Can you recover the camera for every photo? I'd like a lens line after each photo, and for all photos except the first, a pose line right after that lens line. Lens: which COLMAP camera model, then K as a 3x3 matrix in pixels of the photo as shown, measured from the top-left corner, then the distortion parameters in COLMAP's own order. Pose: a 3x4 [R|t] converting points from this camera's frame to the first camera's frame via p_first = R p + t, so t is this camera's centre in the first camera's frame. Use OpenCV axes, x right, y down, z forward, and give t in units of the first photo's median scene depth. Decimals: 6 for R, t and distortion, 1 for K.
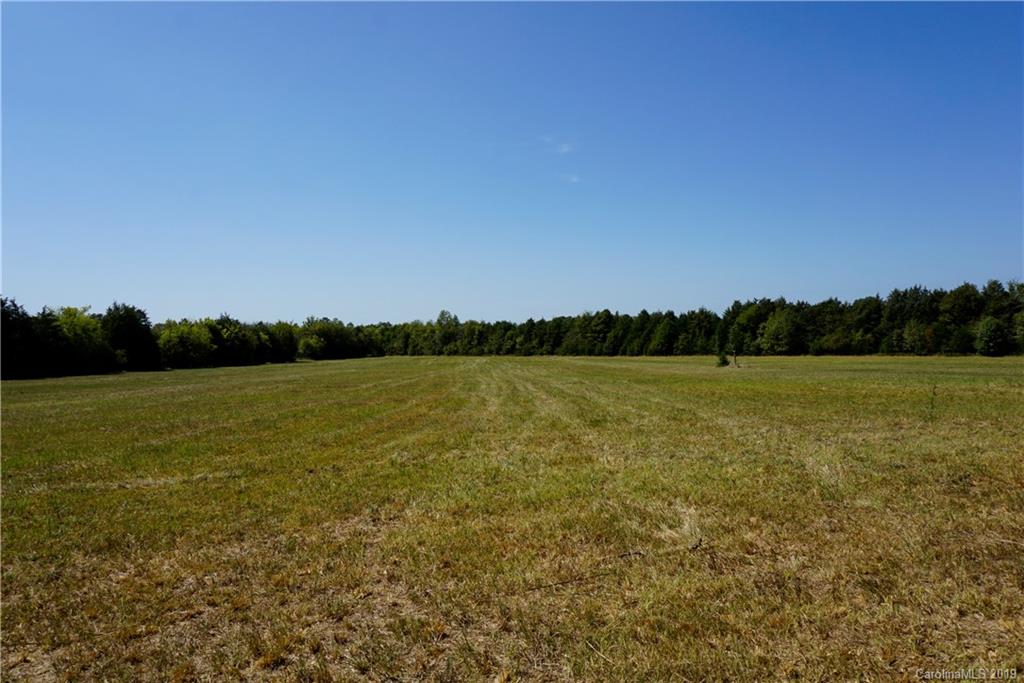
lens RADIAL K [[674.7, 0, 512.4], [0, 674.7, 339.6], [0, 0, 1]] dist [-0.051321, 0.031765]
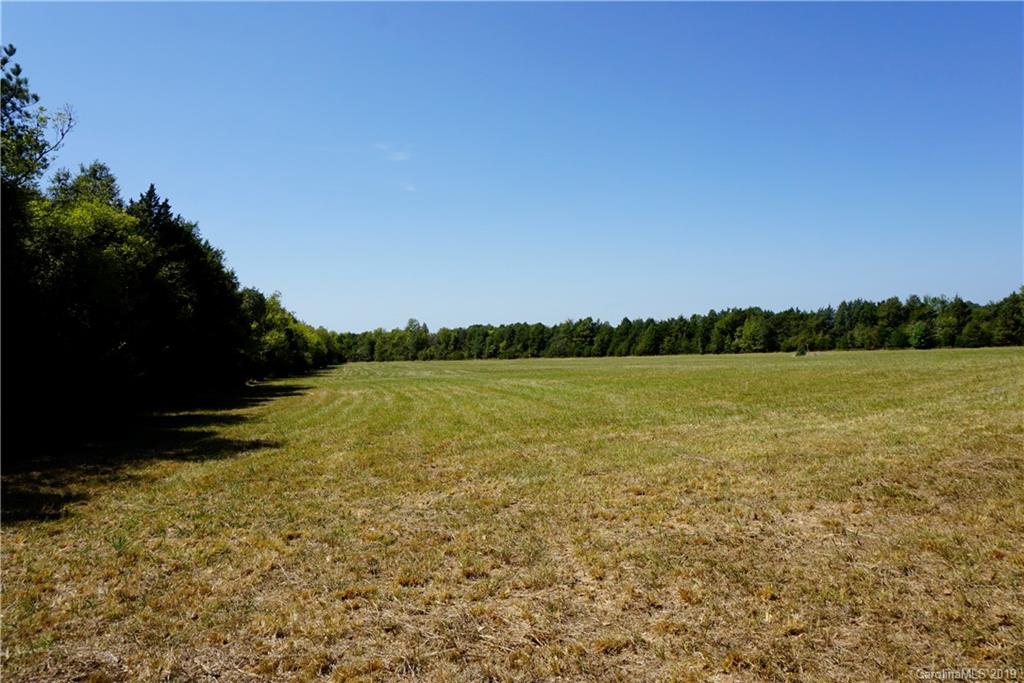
lens RADIAL K [[674.7, 0, 513.3], [0, 674.7, 340.7], [0, 0, 1]] dist [-0.051321, 0.031765]
pose [[0.976034, -0.008105, 0.217468, -0.276830], [0.010843, 0.999876, -0.011400, 0.008877], [-0.217349, 0.013485, 0.976001, -0.119442]]
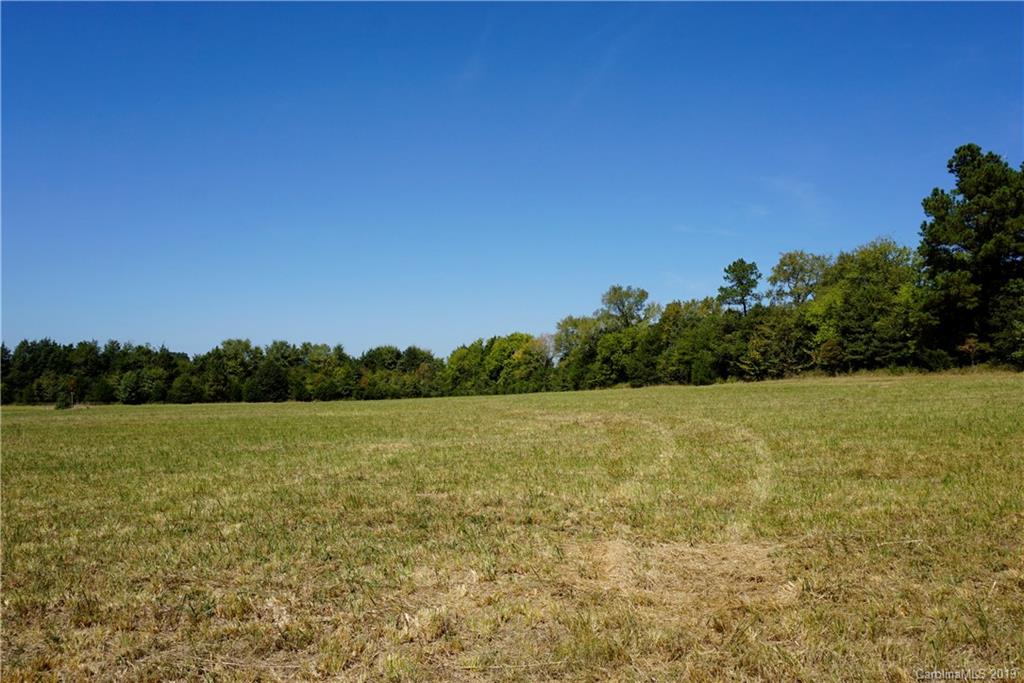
lens RADIAL K [[769.7, 0, 510.7], [0, 769.7, 340.8], [0, 0, 1]] dist [-0.003313, -0.000549]
pose [[0.165574, 0.083268, 0.982676, -0.353295], [-0.009886, 0.996519, -0.082775, 0.012088], [-0.986148, 0.003990, 0.165821, 0.057673]]
